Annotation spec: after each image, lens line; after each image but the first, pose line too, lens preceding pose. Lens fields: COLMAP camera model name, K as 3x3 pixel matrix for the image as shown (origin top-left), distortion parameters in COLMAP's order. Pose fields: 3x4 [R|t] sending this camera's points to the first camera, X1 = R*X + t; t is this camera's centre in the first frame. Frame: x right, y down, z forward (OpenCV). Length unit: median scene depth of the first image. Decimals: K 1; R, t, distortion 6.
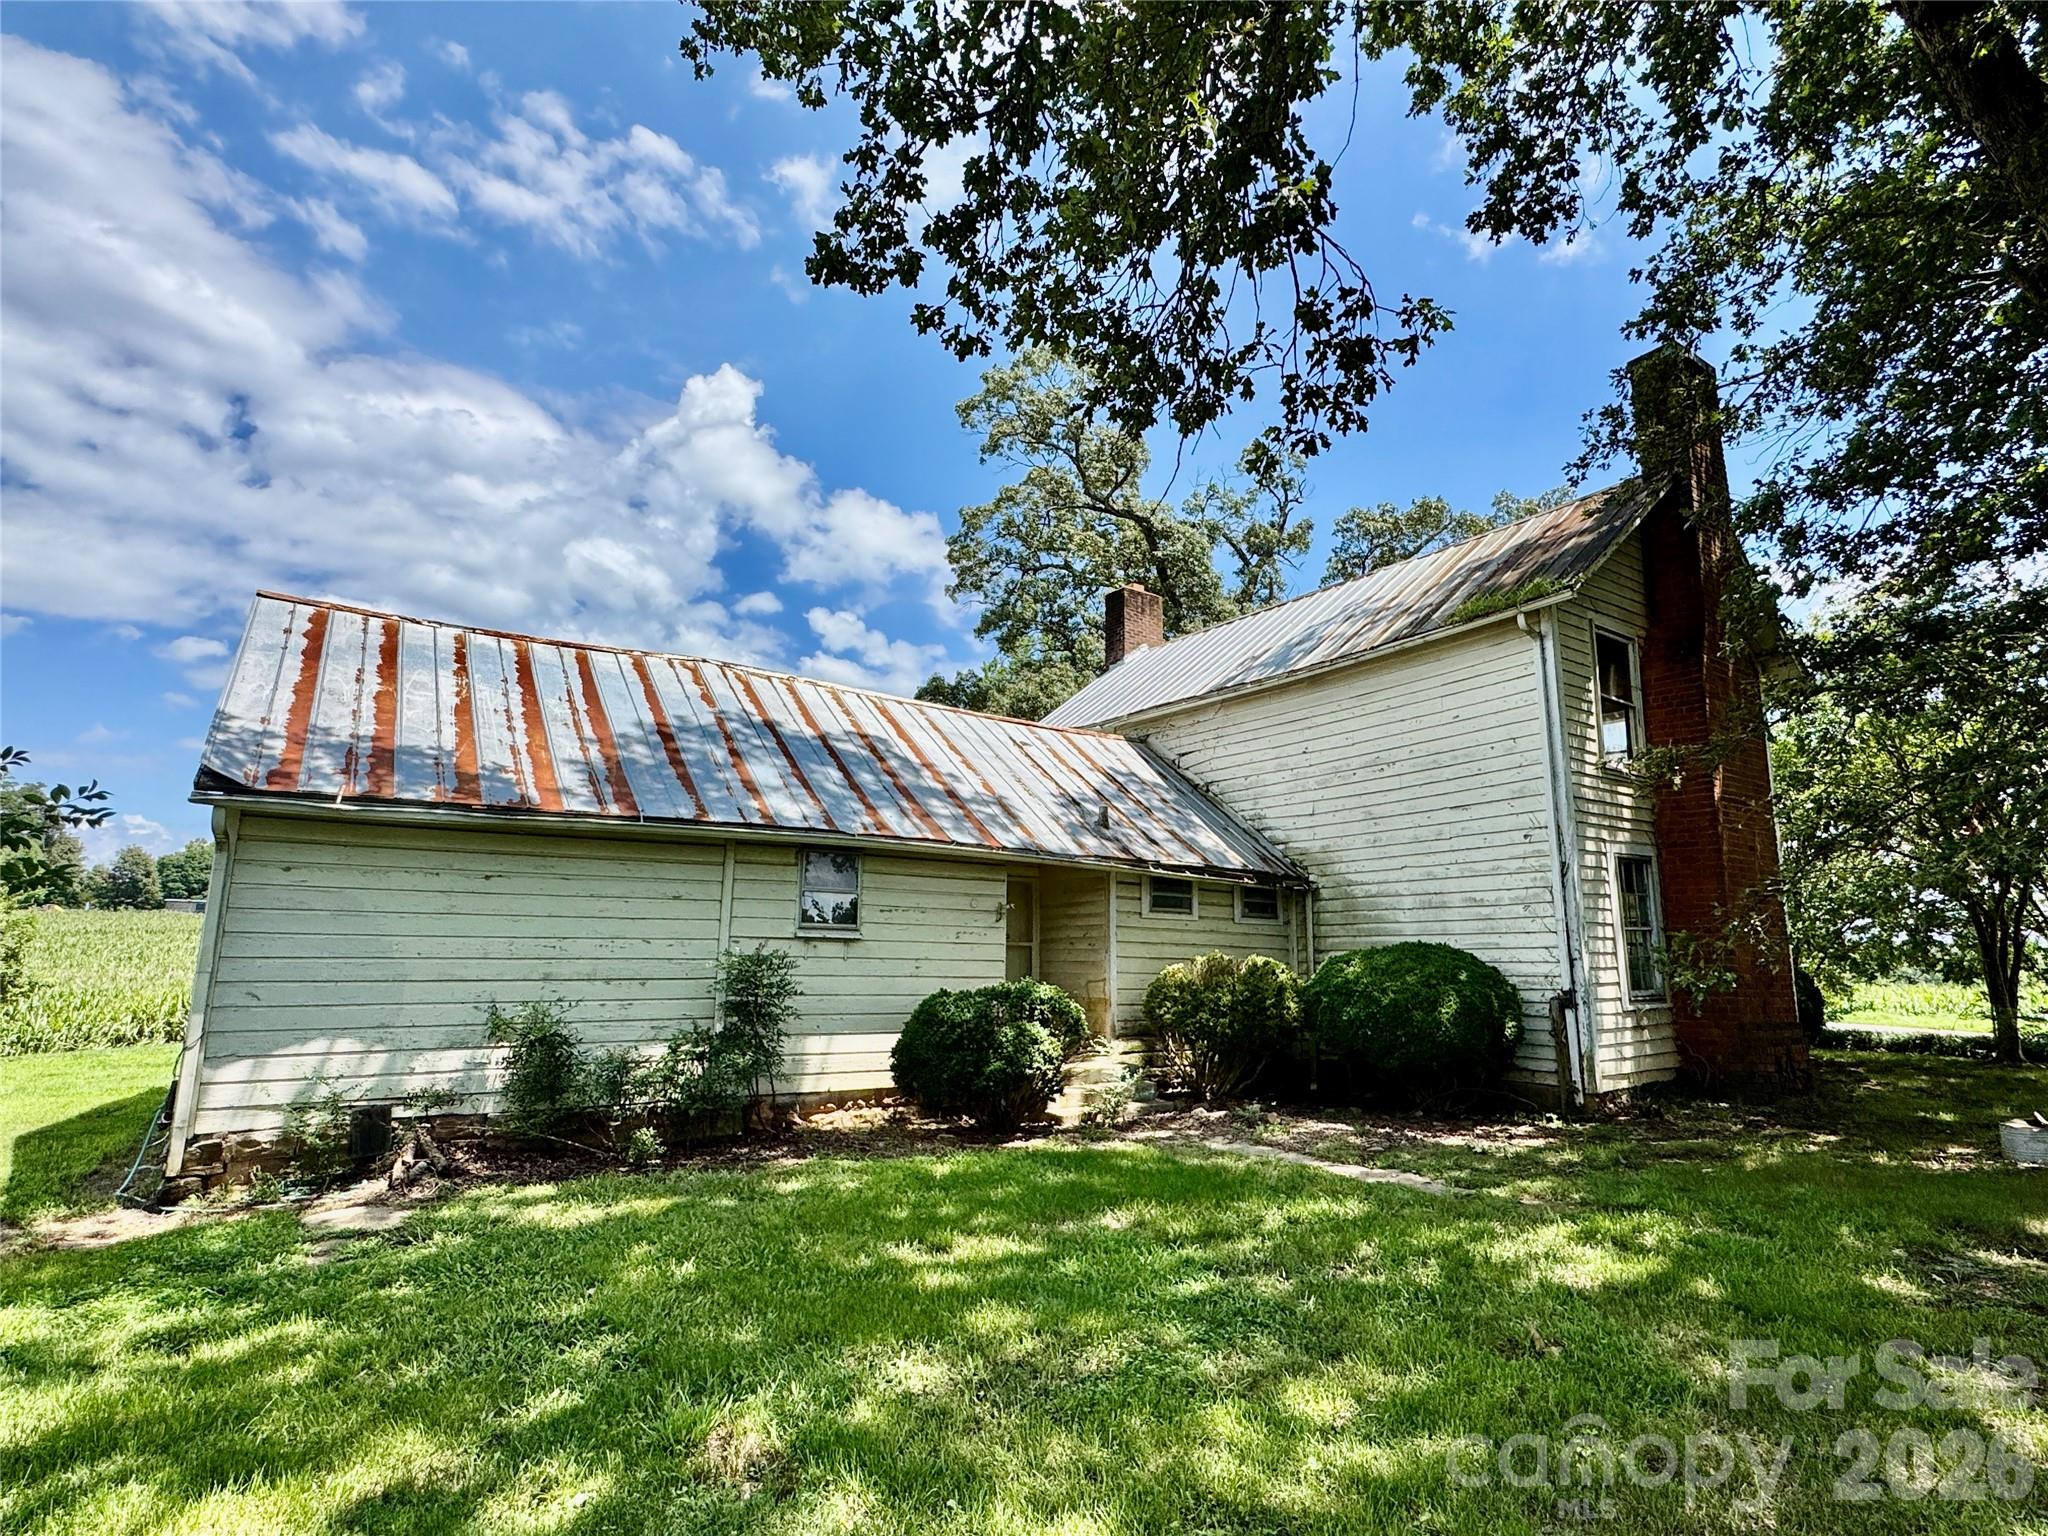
lens RADIAL K [[1058.7, 0, 1024.0], [0, 1058.7, 768.0], [0, 0, 1]] dist [-0.000968, -0.000132]
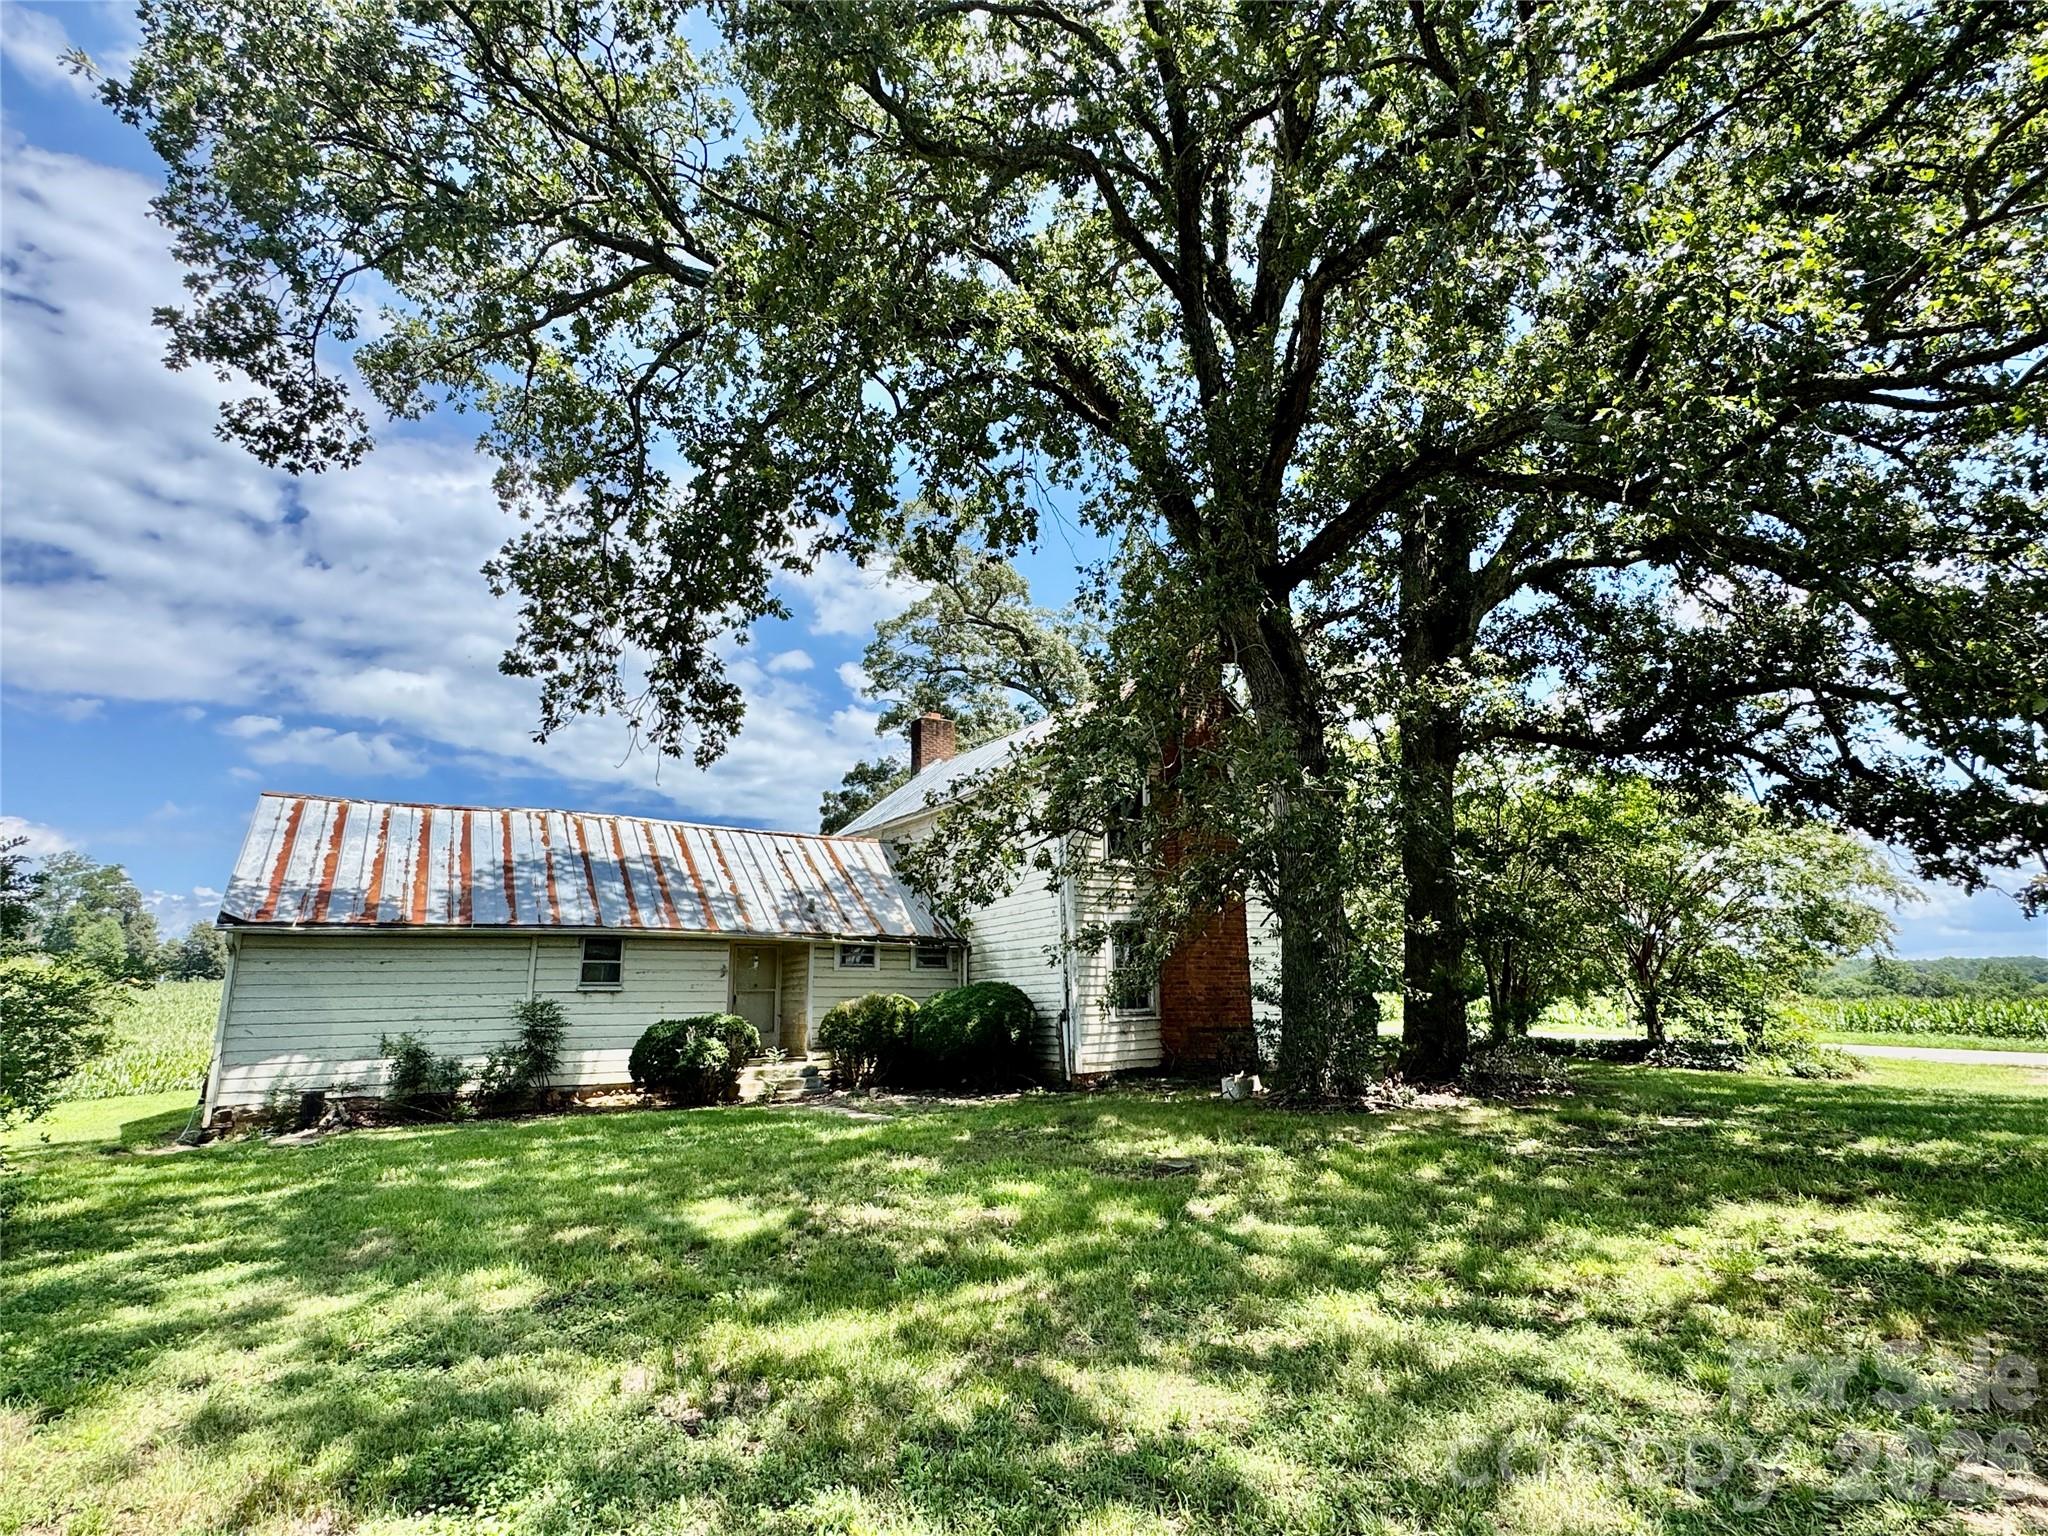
lens RADIAL K [[1030.7, 0, 1021.4], [0, 1030.7, 764.4], [0, 0, 1]] dist [0.000836, 0.000339]
pose [[0.999077, -0.035545, -0.024125, 0.540076], [0.034304, 0.998157, -0.050062, -0.091978], [0.025860, 0.049188, 0.998455, -0.626383]]
